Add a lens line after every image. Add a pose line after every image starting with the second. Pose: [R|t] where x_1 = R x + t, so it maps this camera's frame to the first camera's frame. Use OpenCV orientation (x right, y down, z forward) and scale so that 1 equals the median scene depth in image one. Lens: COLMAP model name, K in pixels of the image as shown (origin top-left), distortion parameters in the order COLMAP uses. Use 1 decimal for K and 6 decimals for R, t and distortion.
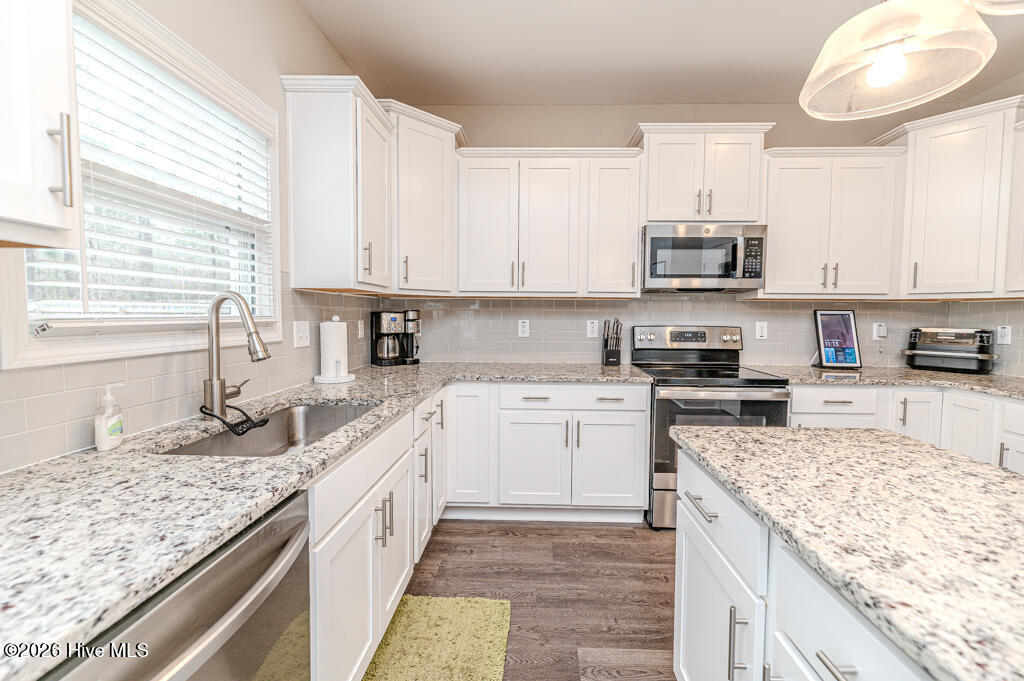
lens RADIAL K [[415.2, 0, 529.3], [0, 415.2, 335.5], [0, 0, 1]] dist [0.001555, -0.000310]
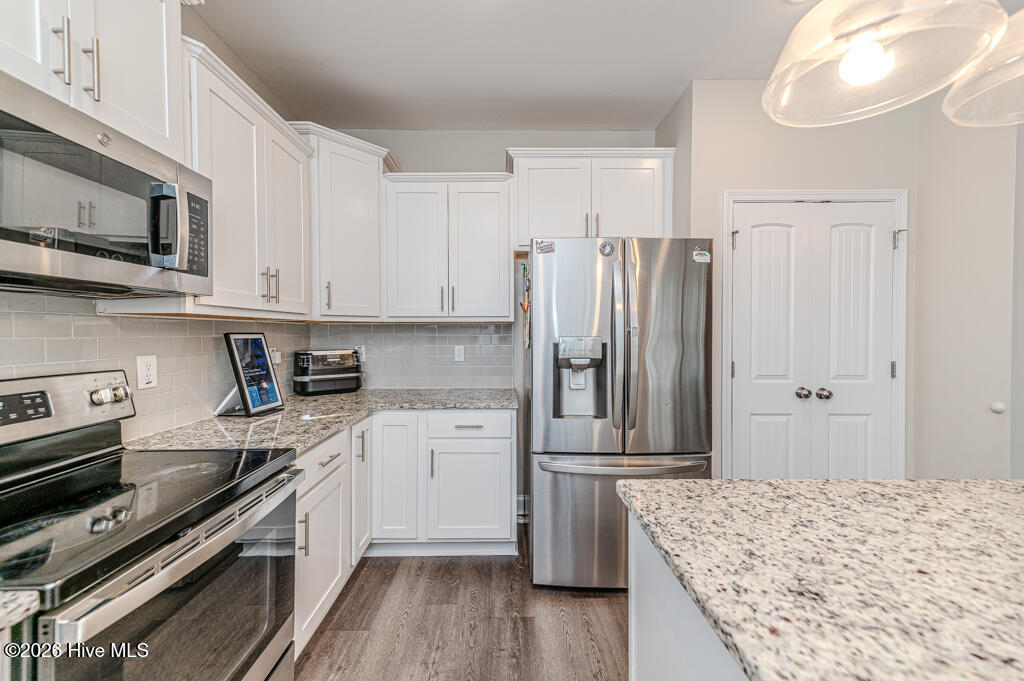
lens RADIAL K [[403.0, 0, 512.0], [0, 403.0, 340.5], [0, 0, 1]] dist [0.012800, -0.000072]
pose [[-0.036956, -0.029499, 0.998881, 0.019557], [0.051996, 0.998154, 0.031401, -0.053389], [-0.997963, 0.053098, -0.035354, 0.655996]]
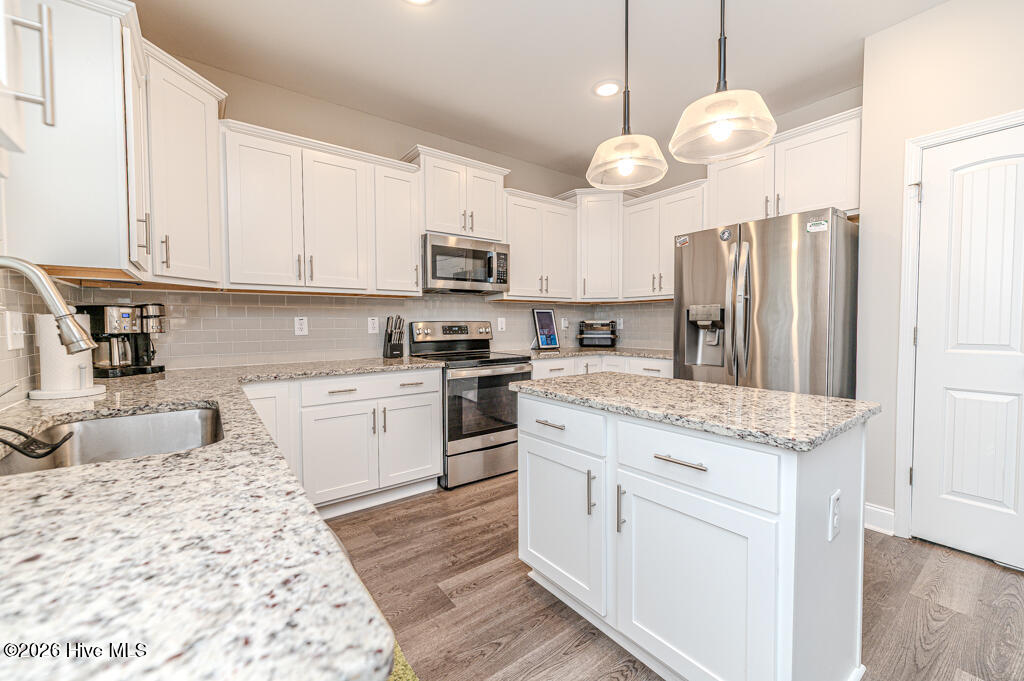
lens RADIAL K [[406.7, 0, 512.0], [0, 406.7, 340.5], [0, 0, 1]] dist [-0.000630, -0.000055]
pose [[0.782653, -0.039386, 0.621210, -0.262267], [0.043790, 0.999007, 0.008169, 0.036178], [-0.620916, 0.020810, 0.783601, -0.036118]]
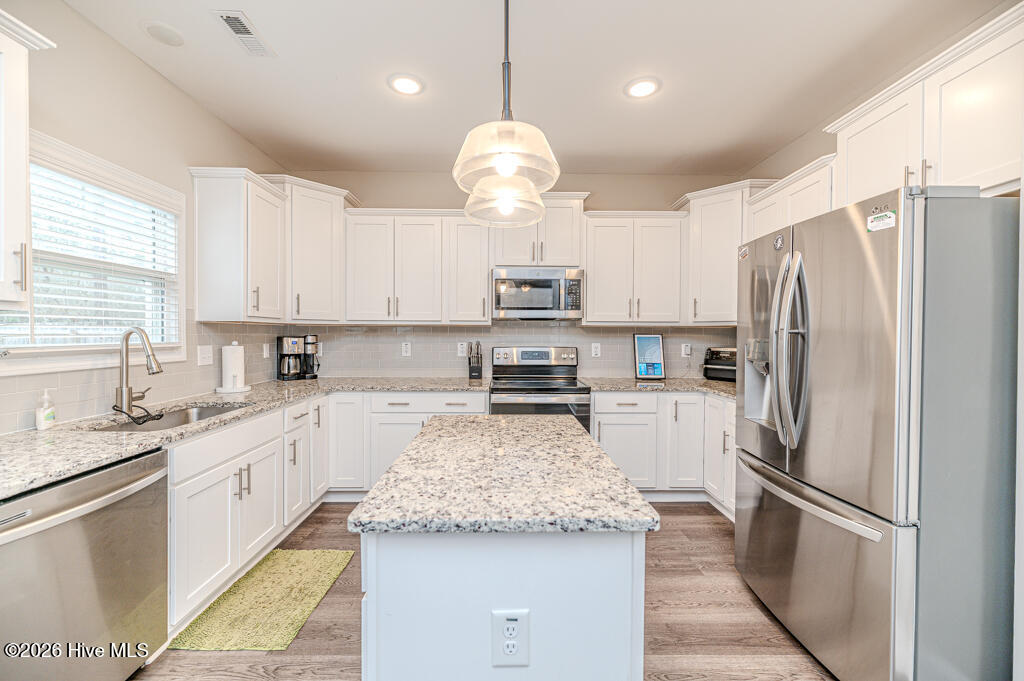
lens RADIAL K [[408.6, 0, 512.0], [0, 408.6, 340.5], [0, 0, 1]] dist [0.000070, 0.000217]
pose [[0.999061, -0.004198, 0.043128, 0.301707], [0.005645, 0.999423, -0.033490, -0.001321], [-0.042963, 0.033702, 0.998508, -0.276814]]
